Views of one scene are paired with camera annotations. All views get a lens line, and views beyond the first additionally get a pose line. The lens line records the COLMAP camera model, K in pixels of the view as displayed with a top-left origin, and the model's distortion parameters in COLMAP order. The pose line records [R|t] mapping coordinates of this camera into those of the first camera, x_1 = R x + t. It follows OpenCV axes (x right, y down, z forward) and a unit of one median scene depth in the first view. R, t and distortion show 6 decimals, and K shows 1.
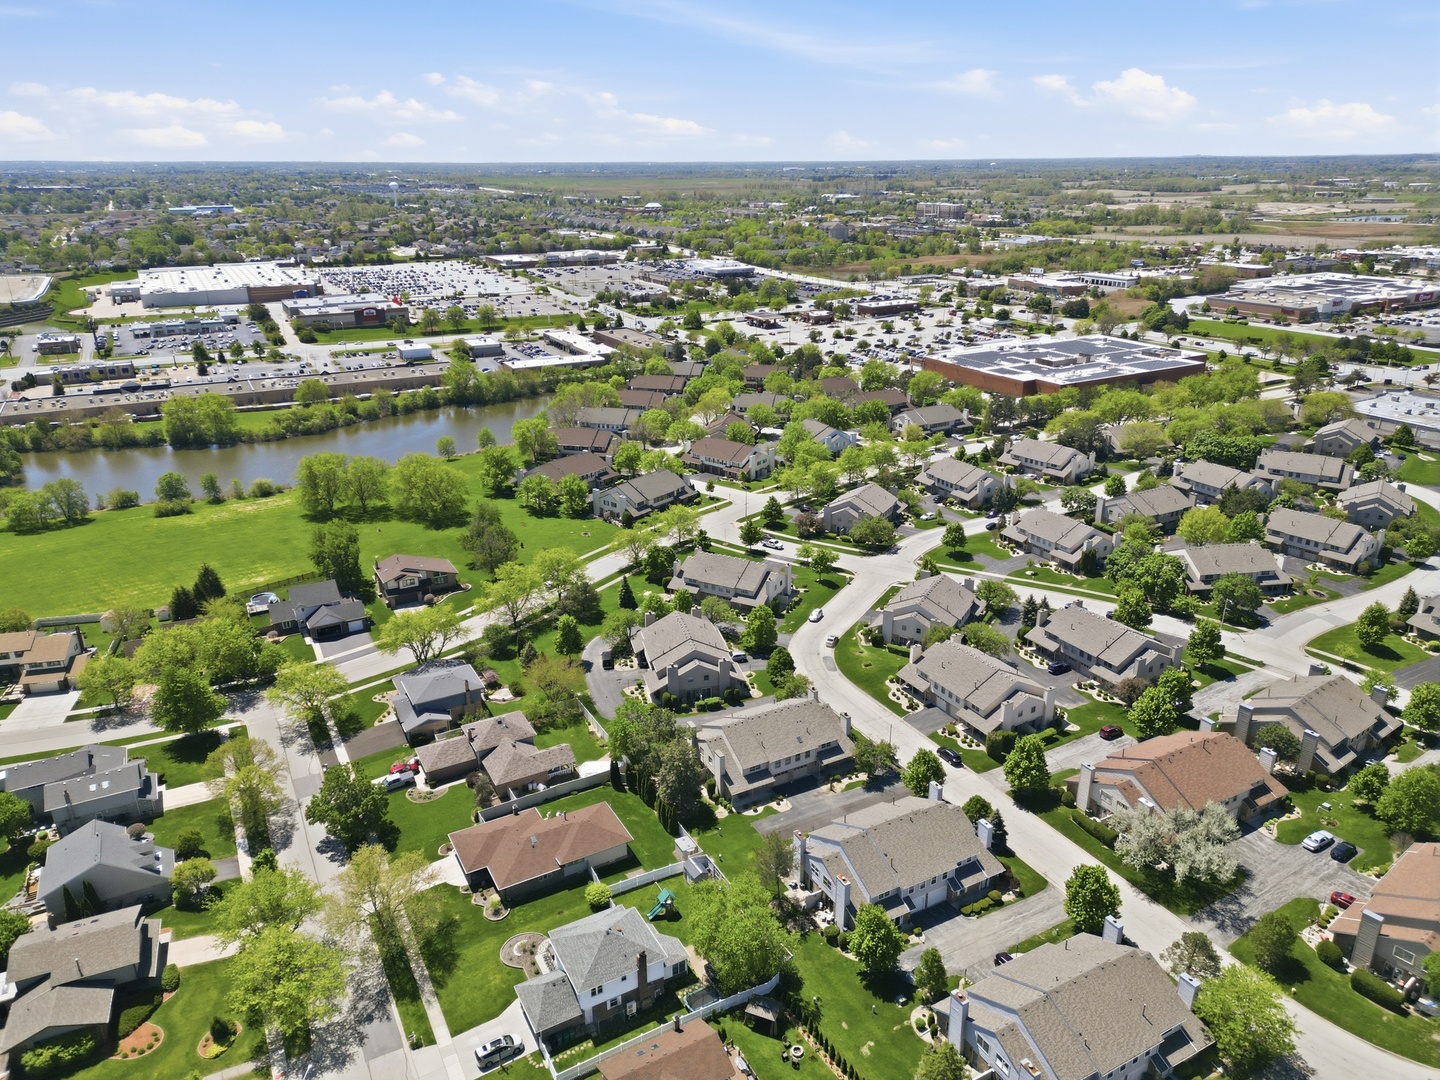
lens RADIAL K [[1000.6, 0, 721.5], [0, 1000.6, 539.7], [0, 0, 1]] dist [0.046018, -0.018266]
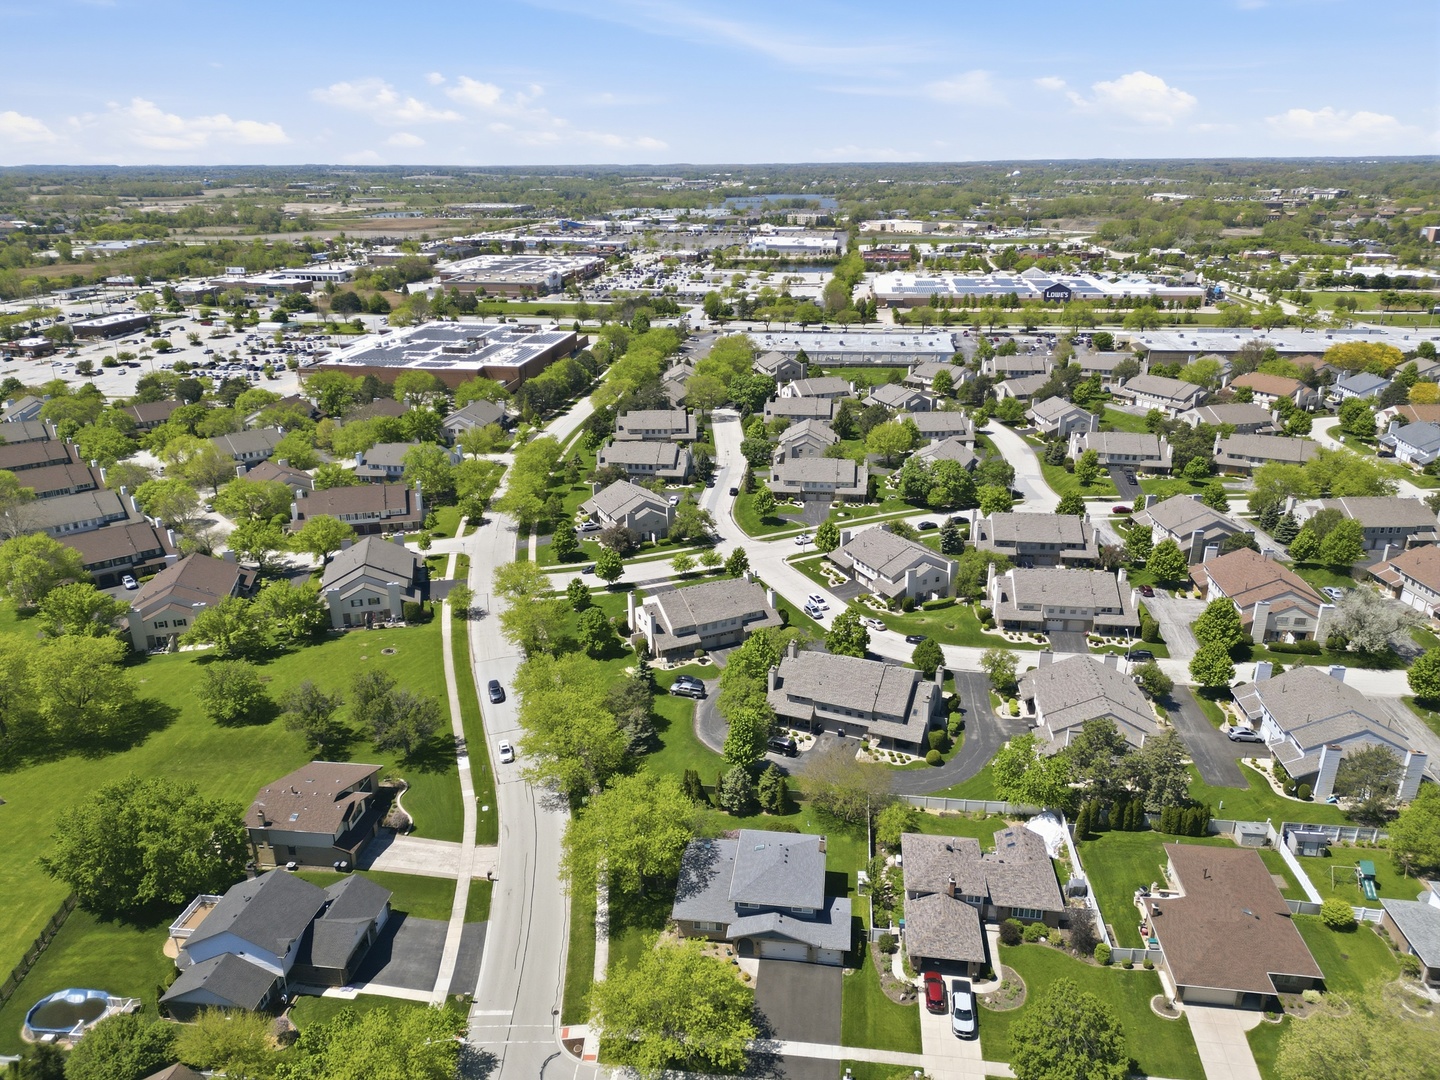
lens RADIAL K [[1000.6, 0, 724.2], [0, 1000.6, 552.4], [0, 0, 1]] dist [0.046018, -0.018266]
pose [[0.586778, -0.286712, 0.757290, -0.458675], [0.285095, 0.948484, 0.138197, -0.089198], [-0.757900, 0.134808, 0.638290, 0.383869]]
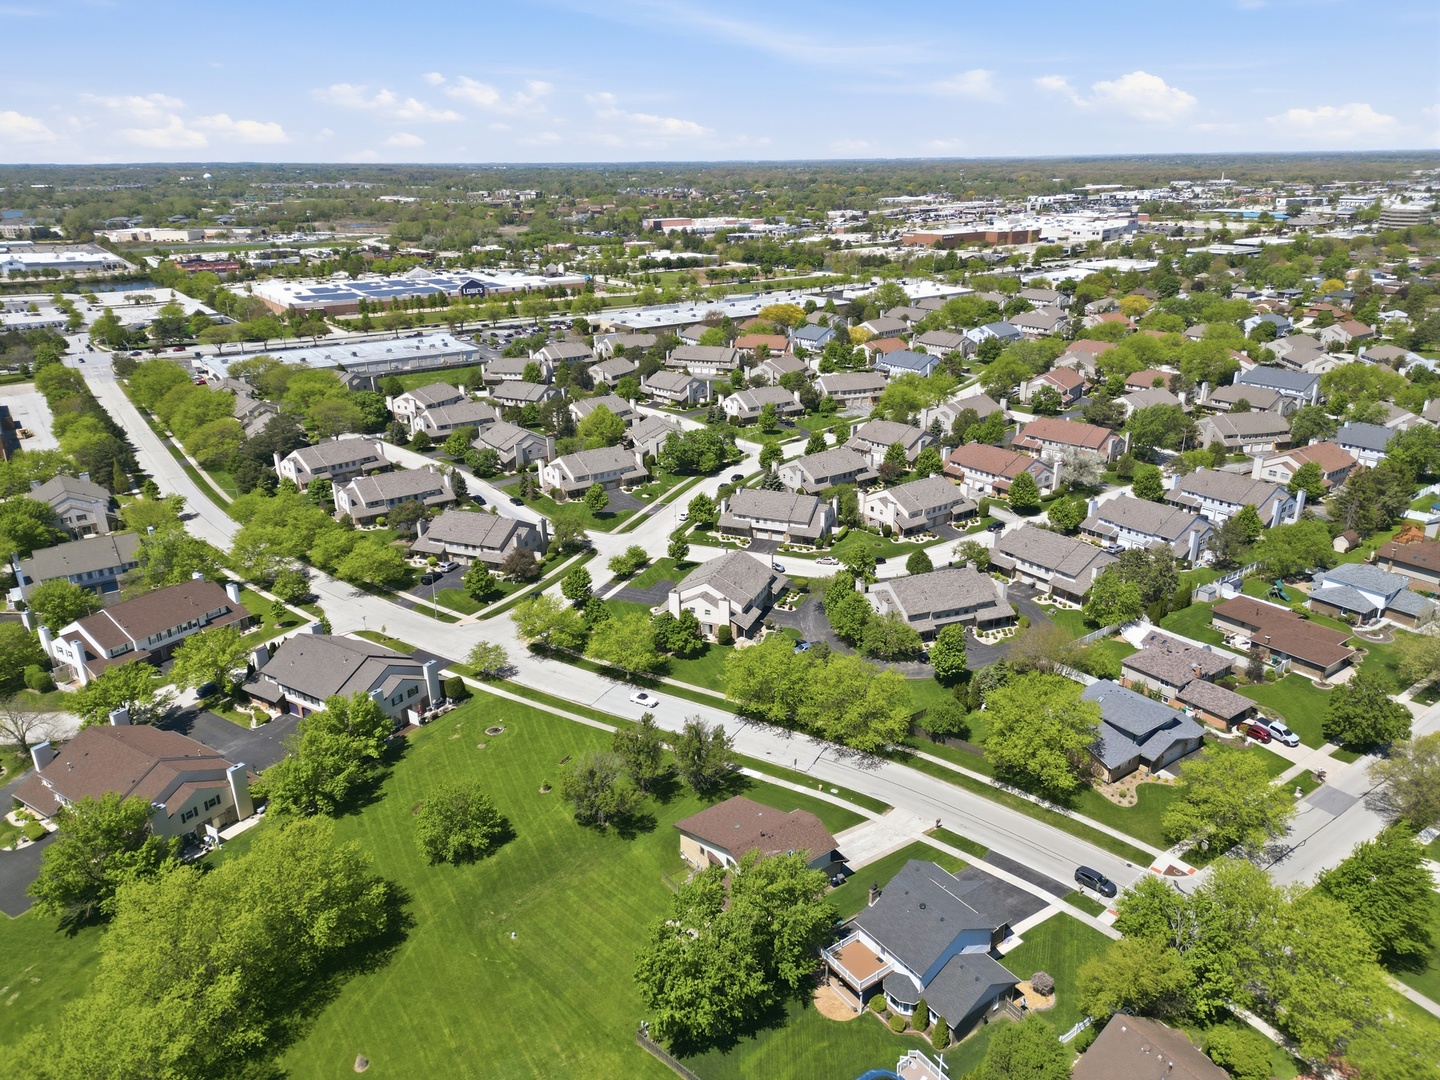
lens RADIAL K [[1000.6, 0, 720.2], [0, 1000.6, 529.3], [0, 0, 1]] dist [0.046018, -0.018266]
pose [[-0.127867, -0.331702, 0.934678, -0.603520], [0.358227, 0.863347, 0.355394, -0.242459], [-0.924837, 0.380270, 0.008431, 0.788776]]
